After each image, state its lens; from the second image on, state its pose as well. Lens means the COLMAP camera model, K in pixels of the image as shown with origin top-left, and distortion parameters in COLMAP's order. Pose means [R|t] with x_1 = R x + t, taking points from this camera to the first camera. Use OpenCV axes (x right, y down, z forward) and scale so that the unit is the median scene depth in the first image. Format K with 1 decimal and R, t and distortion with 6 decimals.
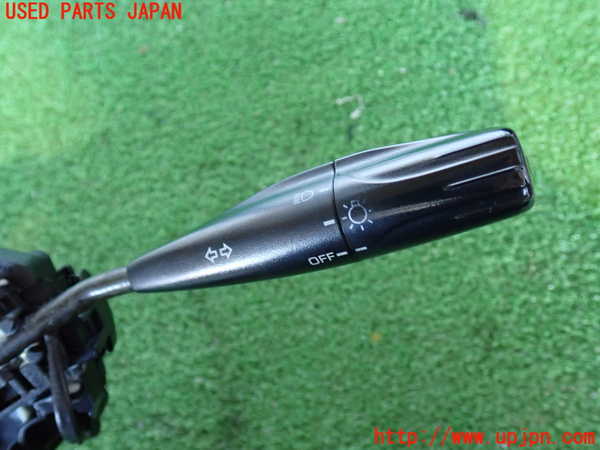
lens RADIAL K [[567.4, 0, 300.0], [0, 567.4, 225.0], [0, 0, 1]] dist [0.018806, -0.014901]
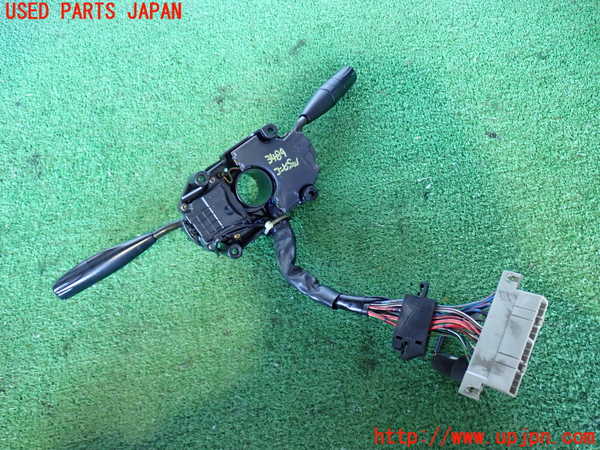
lens RADIAL K [[567.4, 0, 300.0], [0, 567.4, 225.0], [0, 0, 1]] dist [0.018806, -0.014901]
pose [[0.996929, 0.005293, -0.078135, -0.168895], [-0.021836, 0.976932, -0.212431, 0.318558], [0.075208, 0.213485, 0.974047, -0.766986]]
